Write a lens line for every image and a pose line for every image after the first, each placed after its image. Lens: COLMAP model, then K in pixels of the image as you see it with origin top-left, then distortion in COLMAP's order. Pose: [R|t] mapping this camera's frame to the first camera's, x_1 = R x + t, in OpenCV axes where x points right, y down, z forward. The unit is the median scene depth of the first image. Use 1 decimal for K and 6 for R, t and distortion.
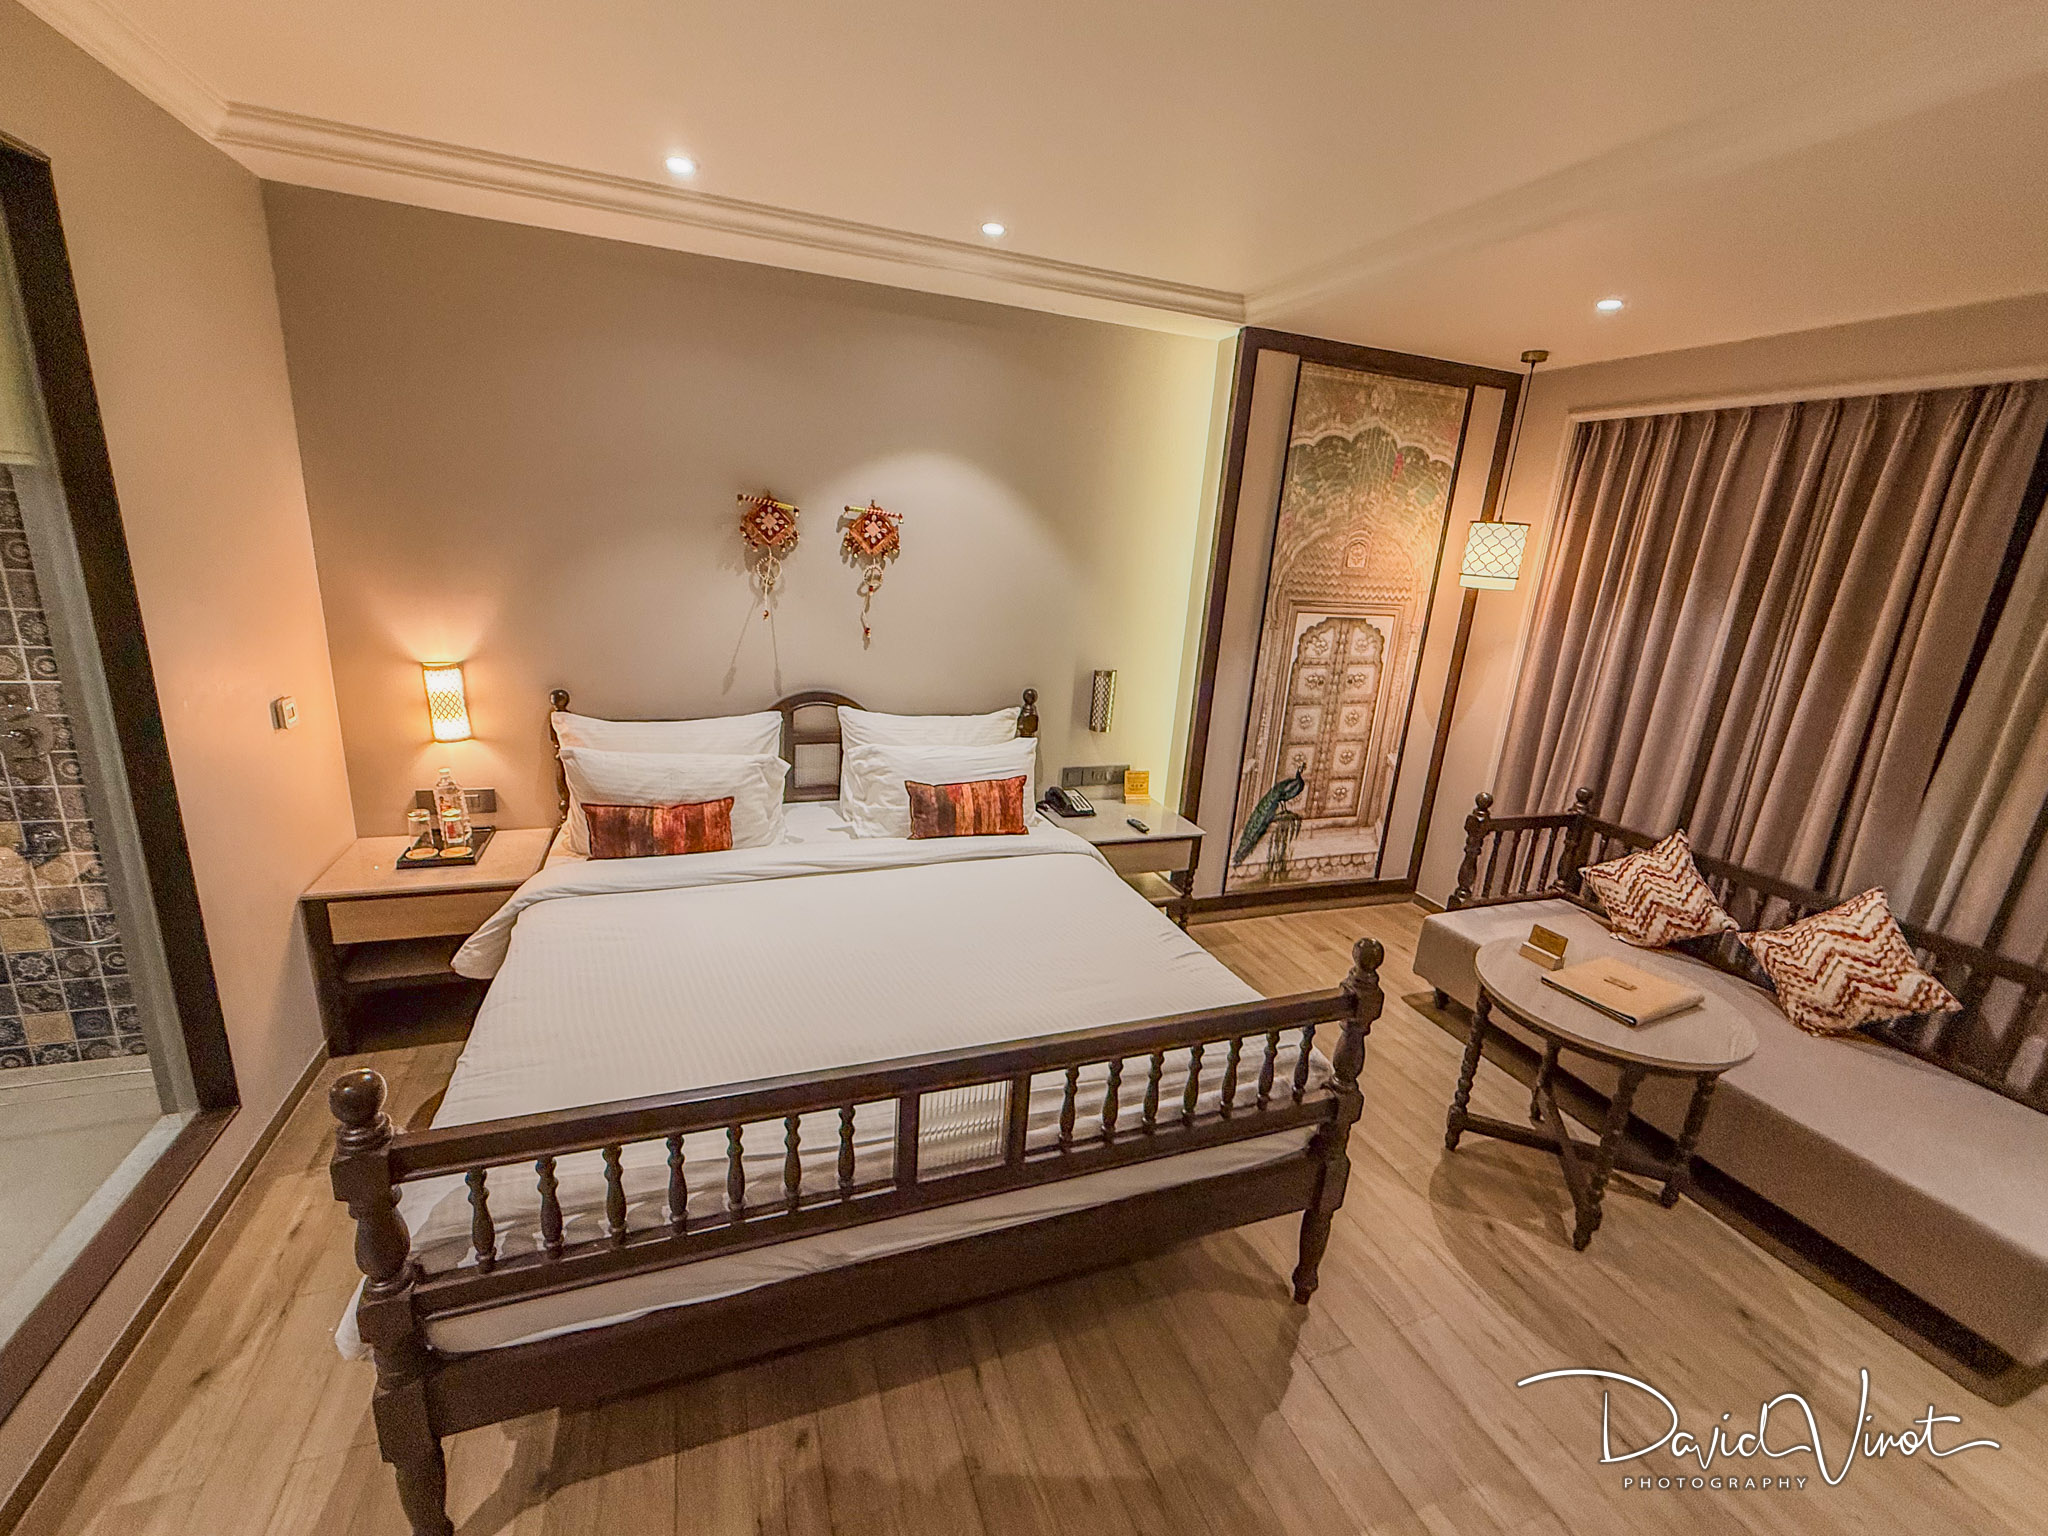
lens RADIAL K [[855.3, 0, 998.8], [0, 855.3, 764.0], [0, 0, 1]] dist [-0.001597, 0.000197]
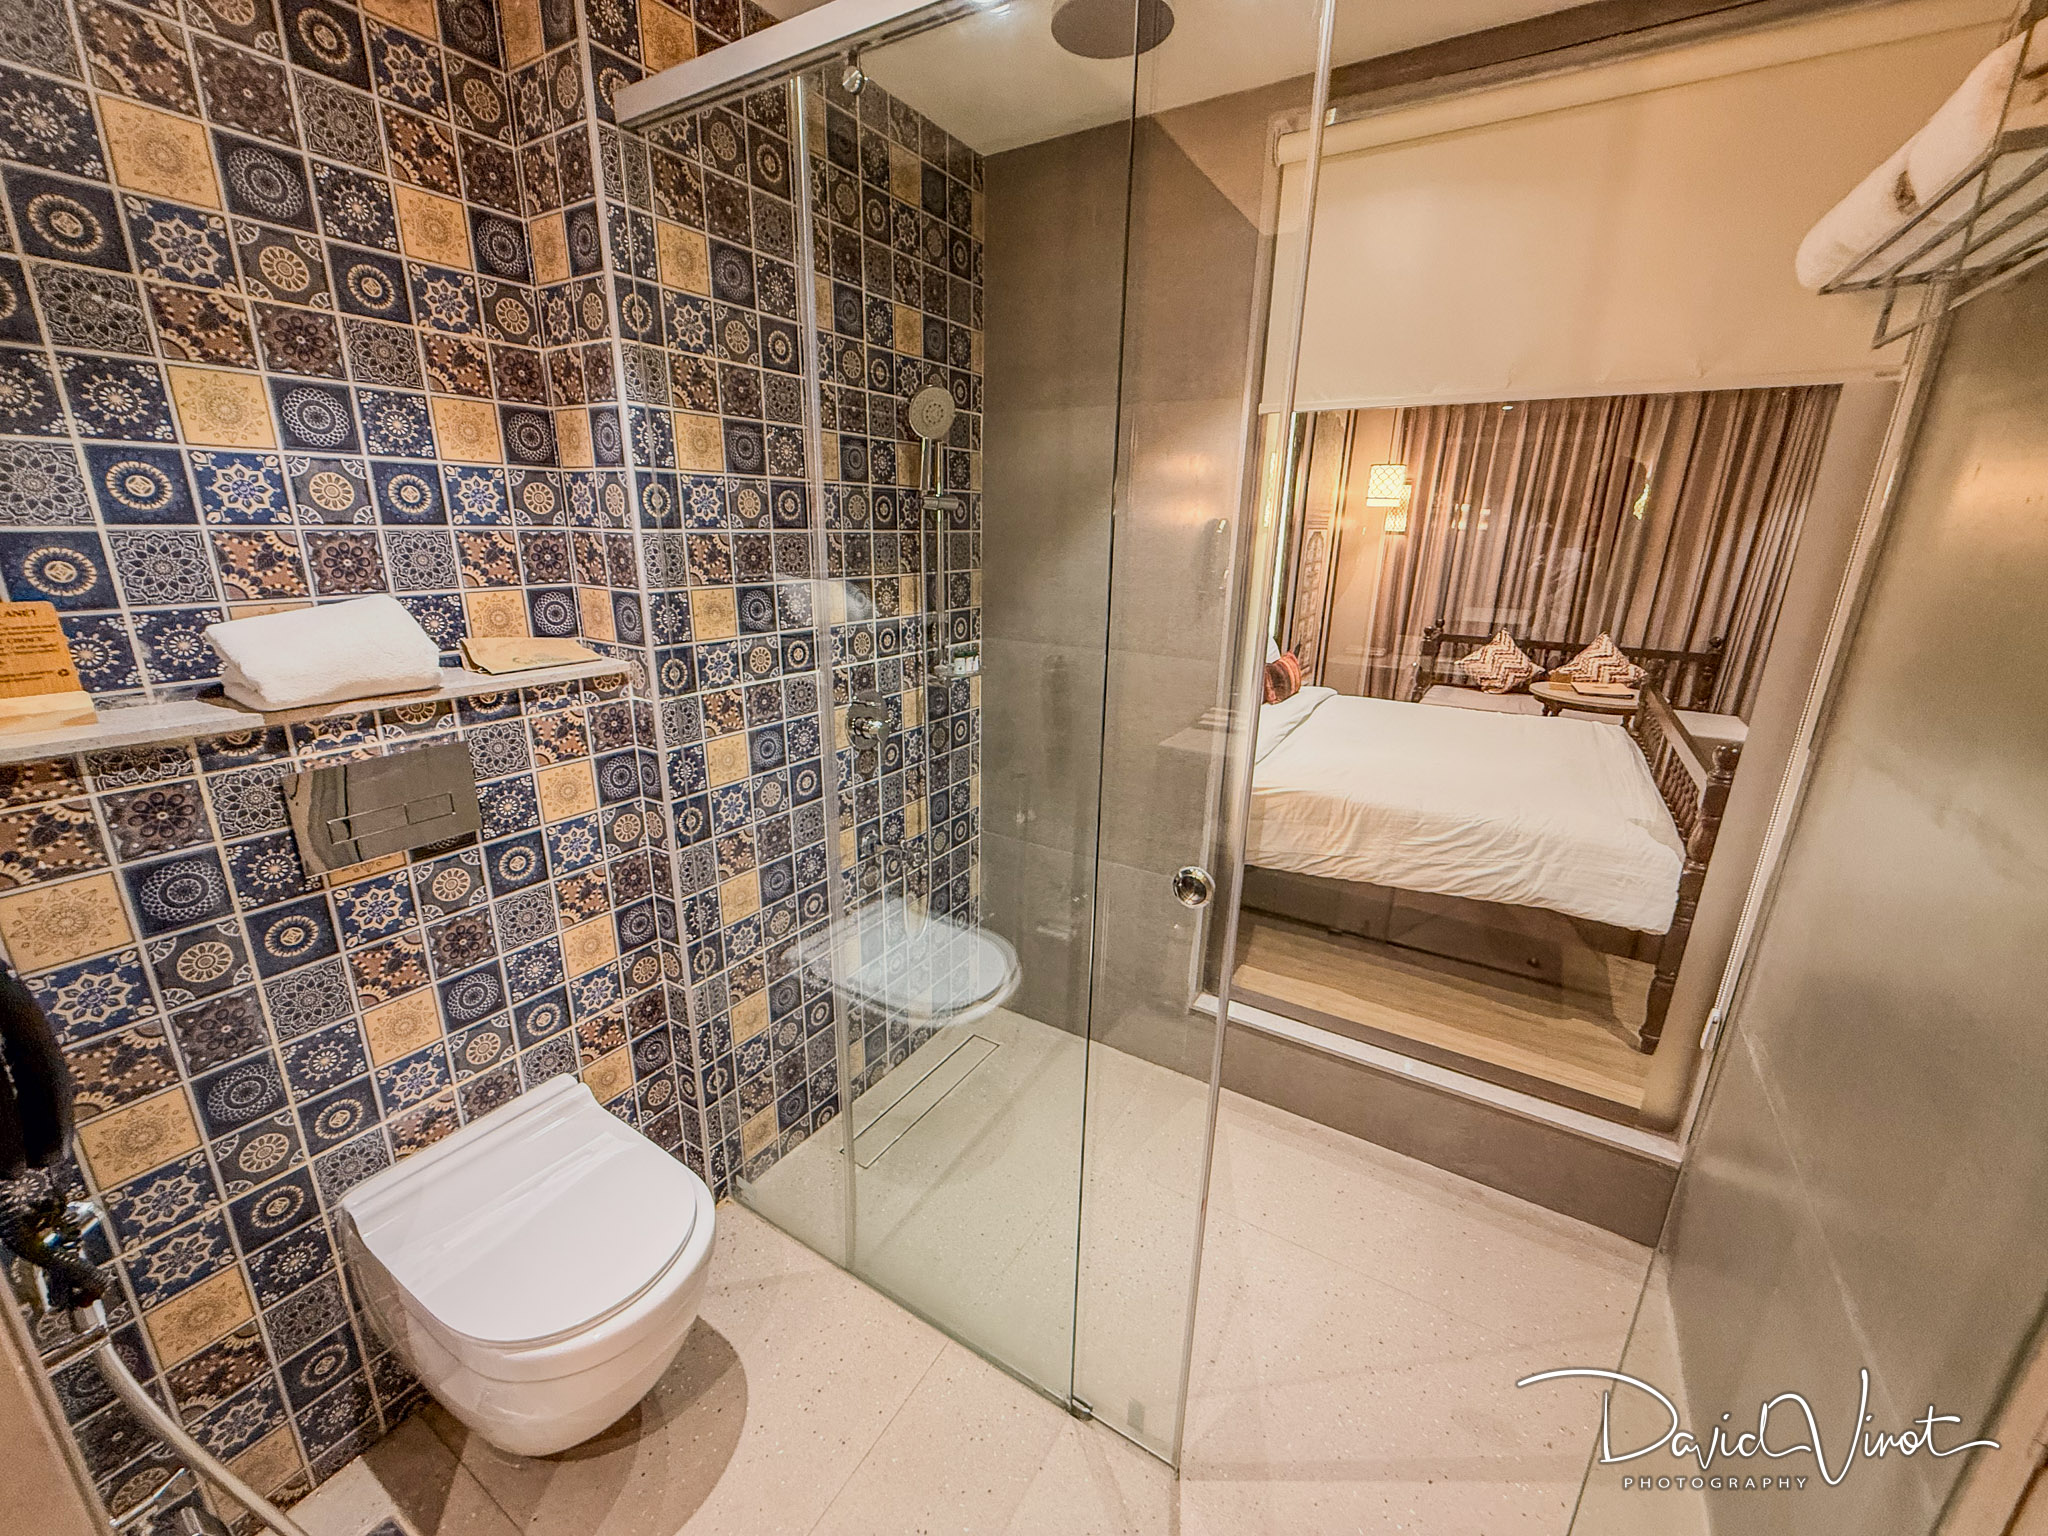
lens RADIAL K [[821.4, 0, 1013.5], [0, 821.4, 765.2], [0, 0, 1]] dist [-0.000811, 0.000494]
pose [[0.788003, -0.222700, 0.573983, -1.030793], [0.195362, 0.974553, 0.109912, -0.035678], [-0.583854, 0.025523, 0.811457, 0.147114]]
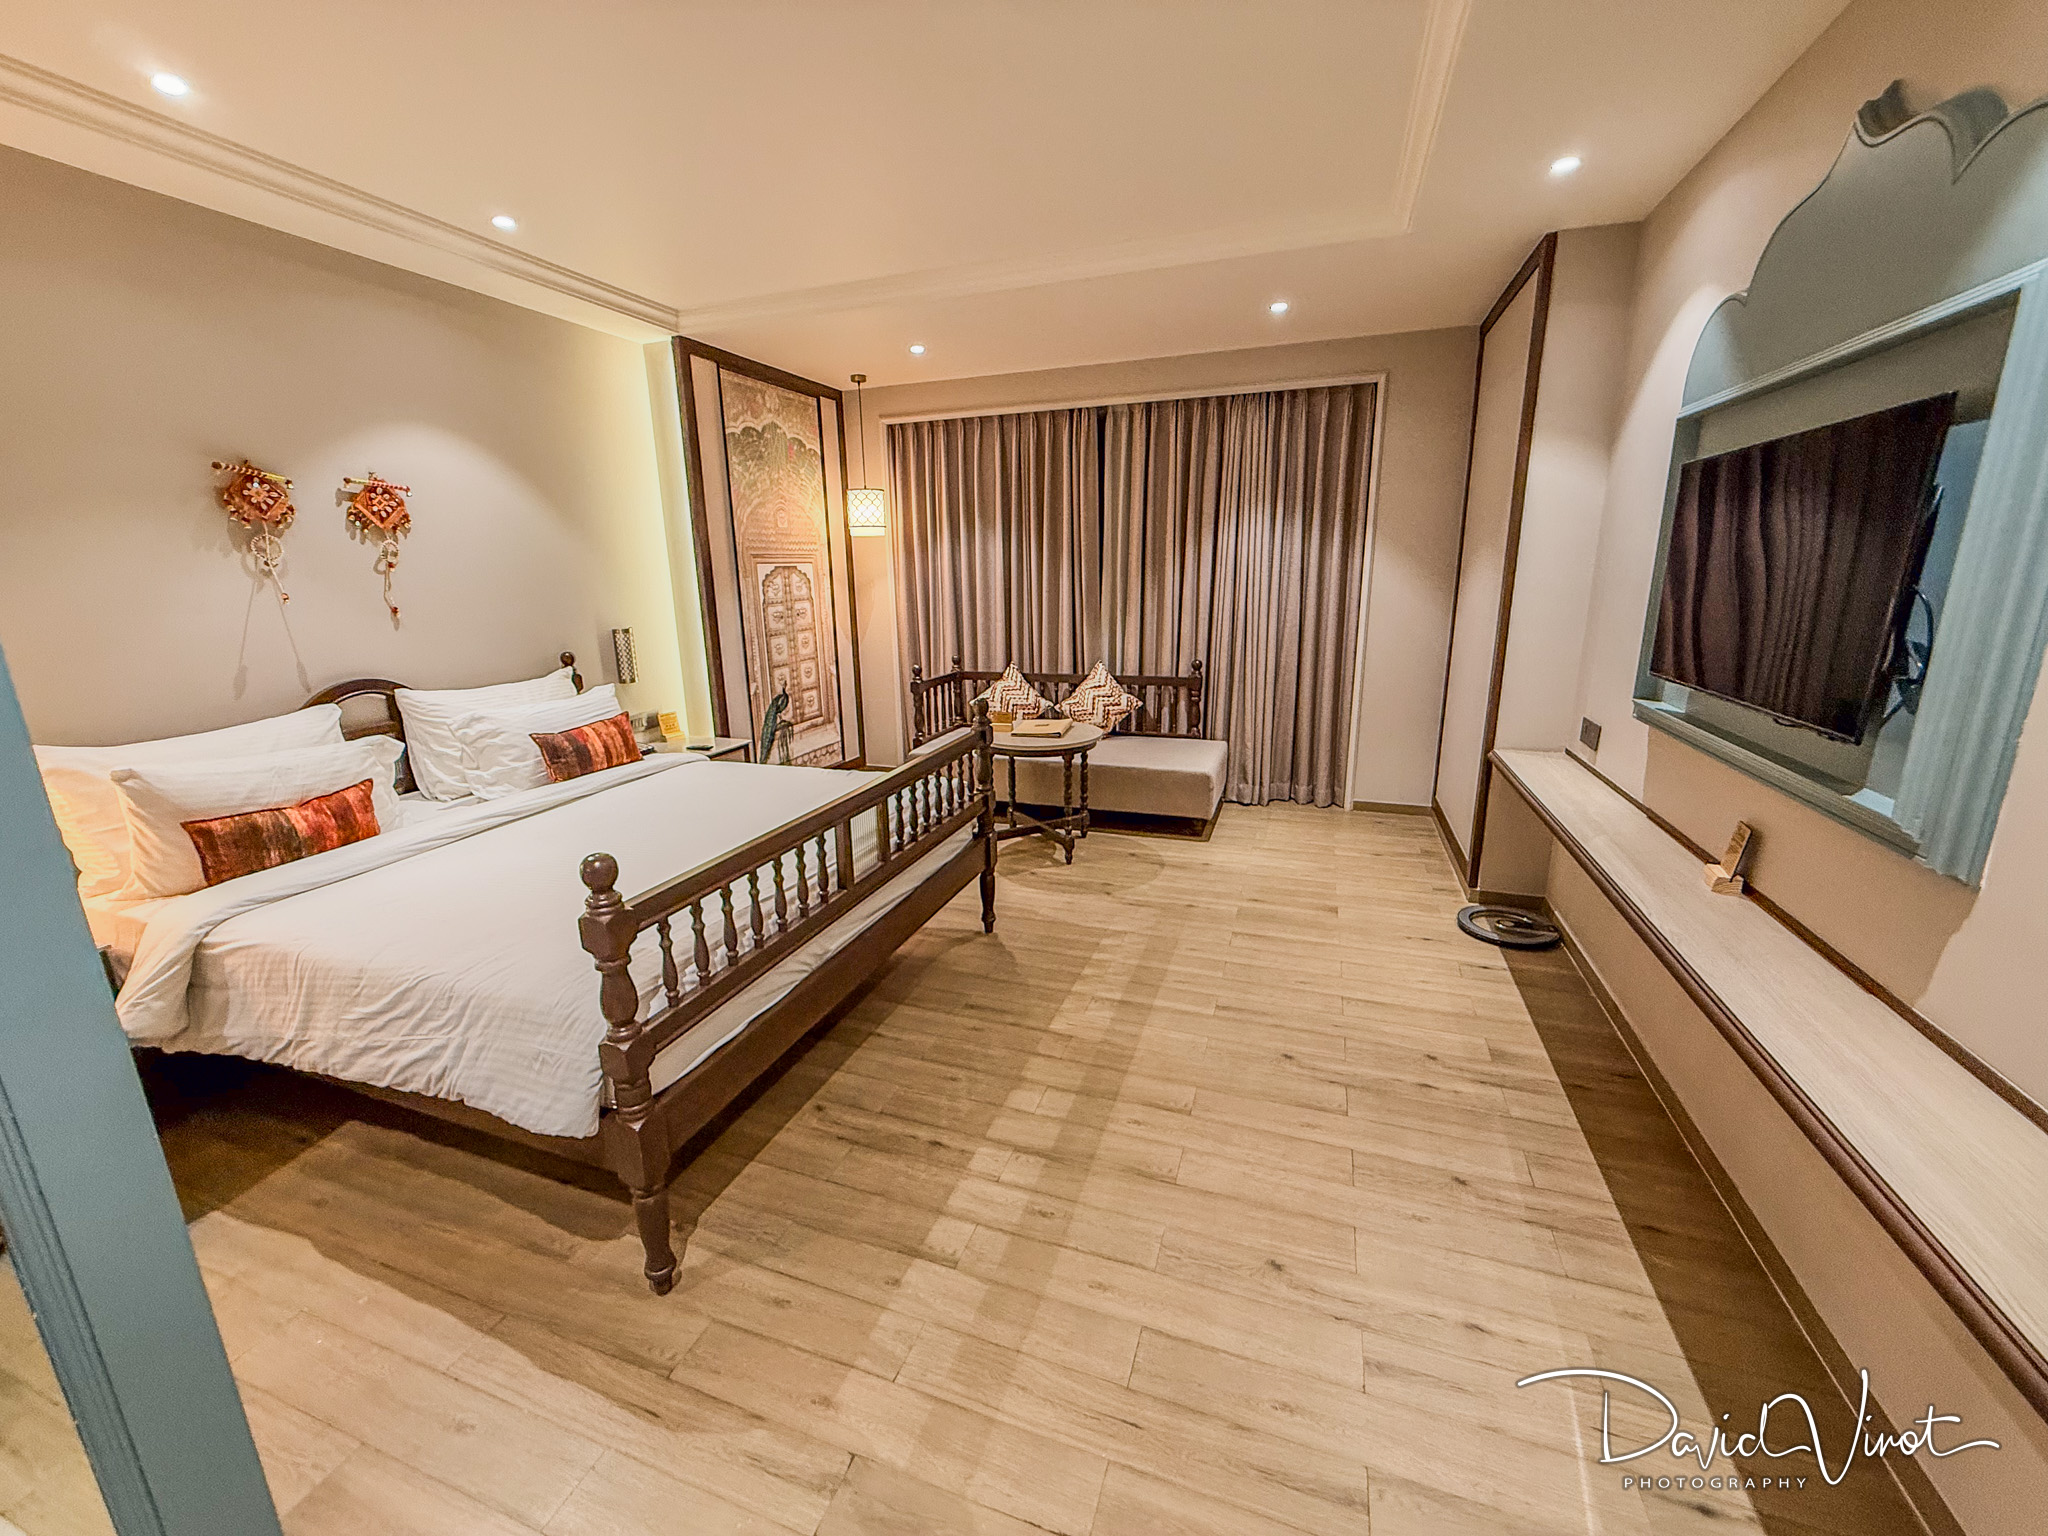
lens RADIAL K [[832.1, 0, 1018.2], [0, 832.1, 765.8], [0, 0, 1]] dist [-0.001580, -0.000428]
pose [[0.638538, -0.254802, 0.726185, -0.409796], [0.262190, 0.959176, 0.106009, 0.090953], [-0.723551, 0.122708, 0.679277, -0.108372]]
